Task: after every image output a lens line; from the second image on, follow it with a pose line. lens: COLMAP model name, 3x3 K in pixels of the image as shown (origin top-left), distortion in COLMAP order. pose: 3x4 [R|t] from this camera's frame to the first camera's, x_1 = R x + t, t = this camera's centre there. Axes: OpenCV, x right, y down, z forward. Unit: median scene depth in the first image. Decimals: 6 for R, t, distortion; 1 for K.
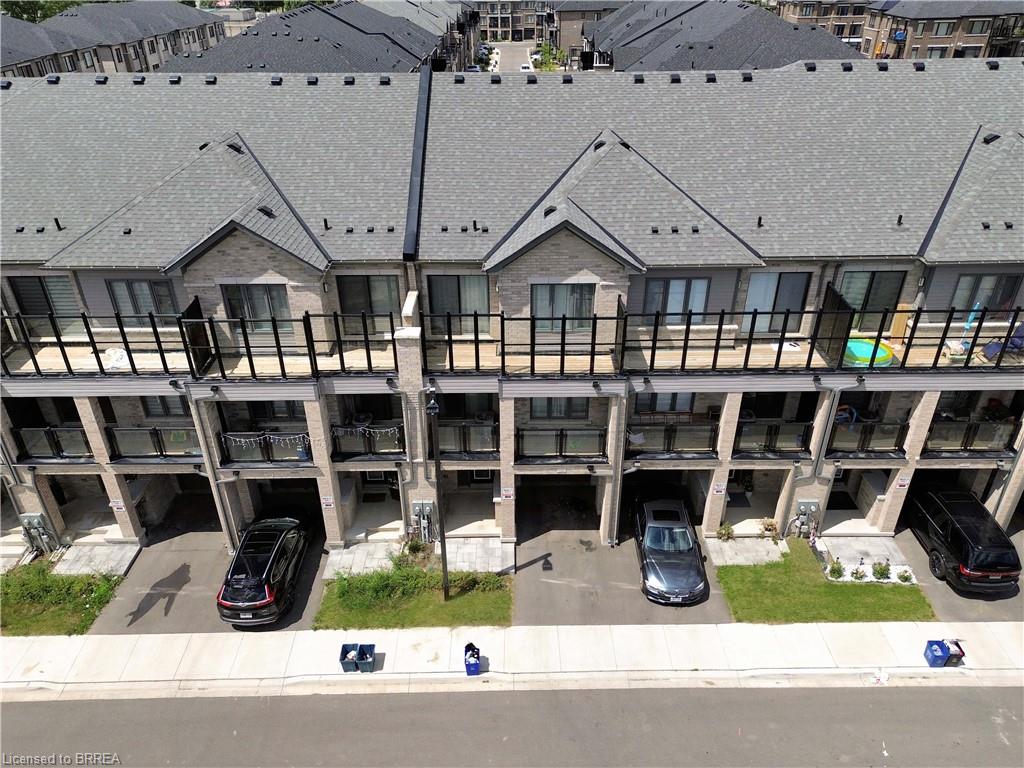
lens RADIAL K [[728.6, 0, 513.9], [0, 728.6, 385.0], [0, 0, 1]] dist [0.050237, -0.037412]
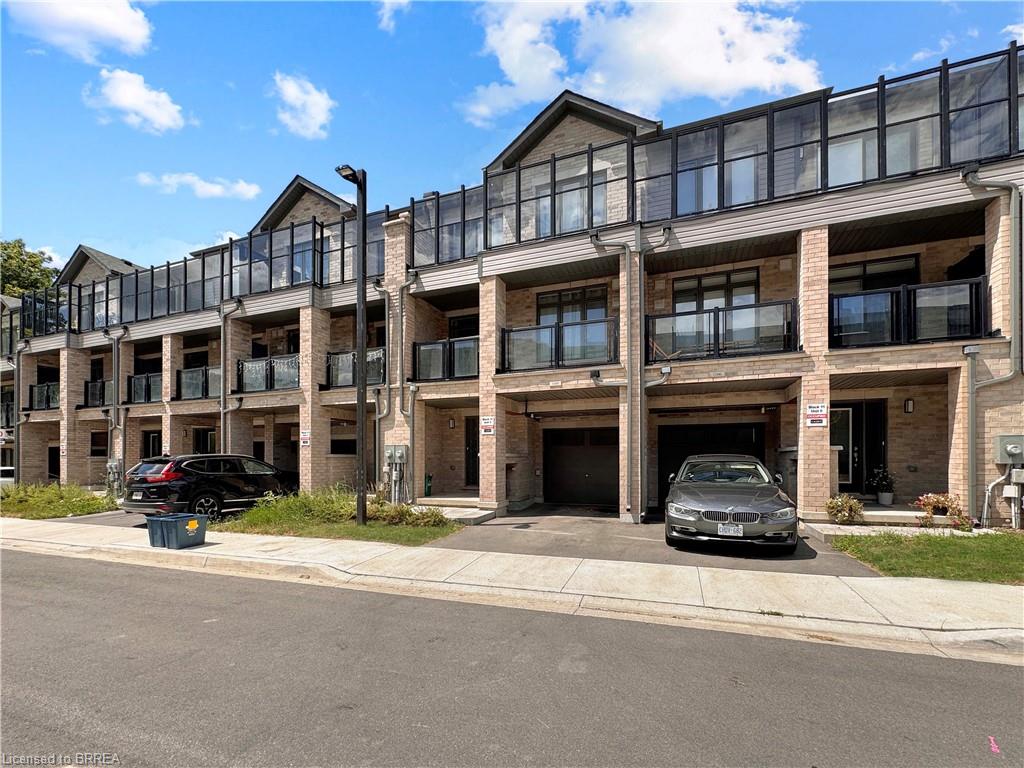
lens RADIAL K [[438.4, 0, 507.2], [0, 438.4, 461.4], [0, 0, 1]] dist [-0.003651, 0.000550]
pose [[0.929129, 0.001180, -0.369754, 0.186042], [-0.187121, 0.863990, -0.467447, 0.406014], [0.318912, 0.503507, 0.802979, 0.680465]]
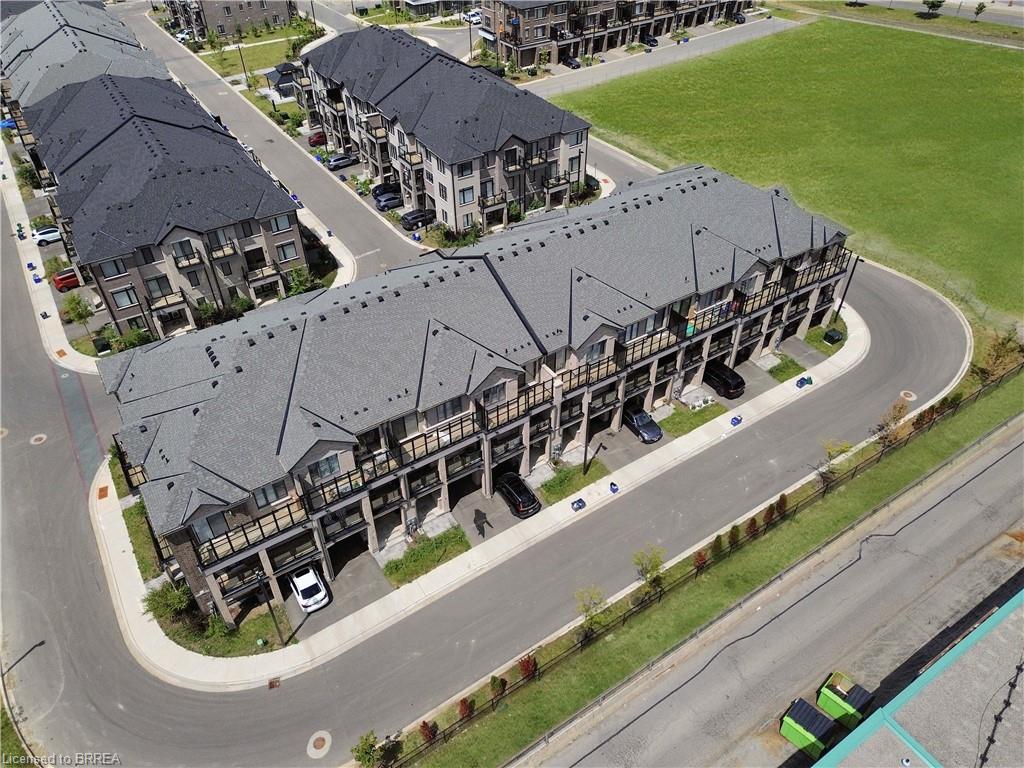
lens RADIAL K [[728.6, 0, 514.5], [0, 728.6, 383.3], [0, 0, 1]] dist [0.050237, -0.037412]
pose [[0.836353, -0.350560, 0.421451, -1.226063], [0.279148, 0.934009, 0.222944, -0.618697], [-0.471794, -0.068812, 0.879020, -1.050301]]
